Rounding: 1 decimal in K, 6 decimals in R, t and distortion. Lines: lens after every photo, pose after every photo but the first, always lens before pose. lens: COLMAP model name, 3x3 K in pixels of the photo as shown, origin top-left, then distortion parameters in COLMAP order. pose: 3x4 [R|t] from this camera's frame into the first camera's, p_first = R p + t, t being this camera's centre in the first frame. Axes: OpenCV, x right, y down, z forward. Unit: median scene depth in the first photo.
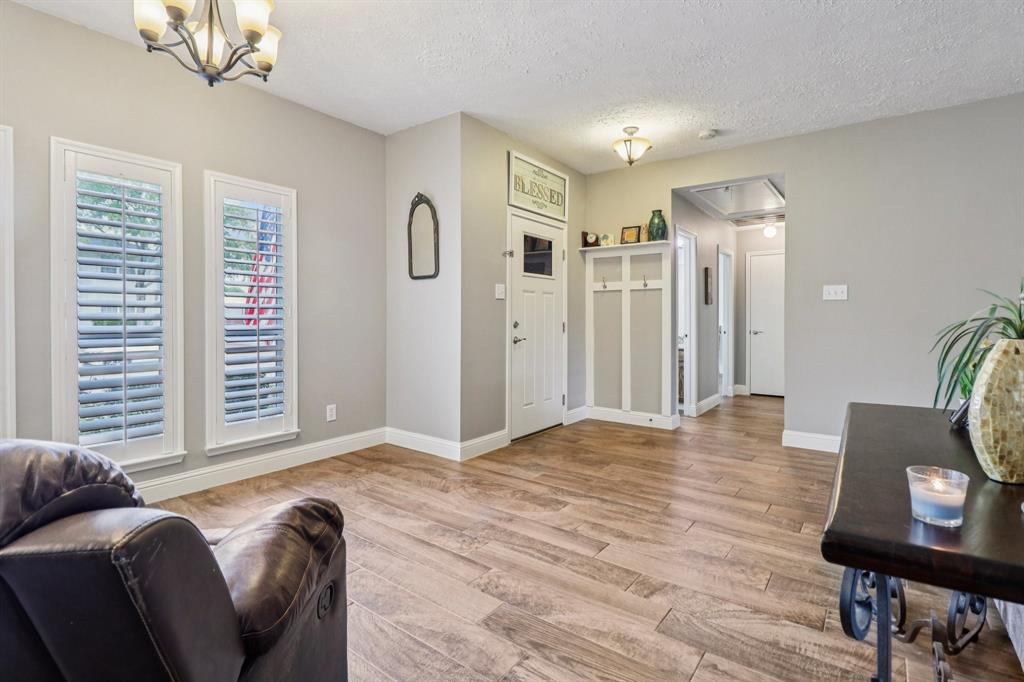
lens RADIAL K [[490.3, 0, 507.3], [0, 490.3, 318.4], [0, 0, 1]] dist [0.002052, -0.021381]
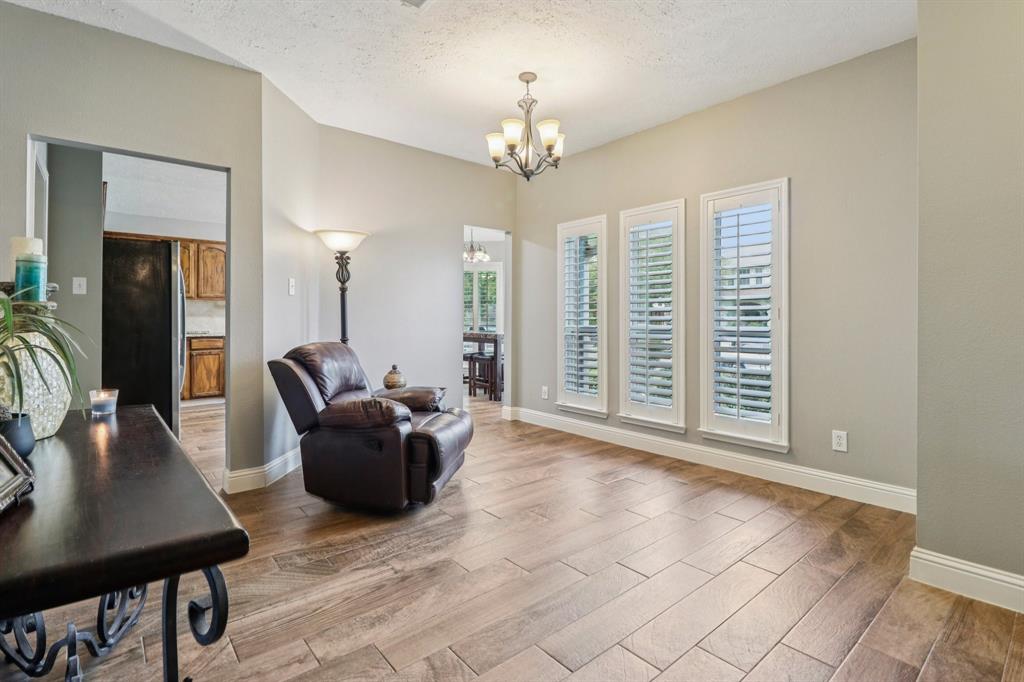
lens RADIAL K [[490.3, 0, 507.3], [0, 490.3, 318.4], [0, 0, 1]] dist [0.002052, -0.021381]
pose [[-0.226248, -0.001176, -0.974069, 0.984471], [-0.005320, 0.999986, 0.000028, -0.001801], [0.974055, 0.005188, -0.226251, 1.228492]]
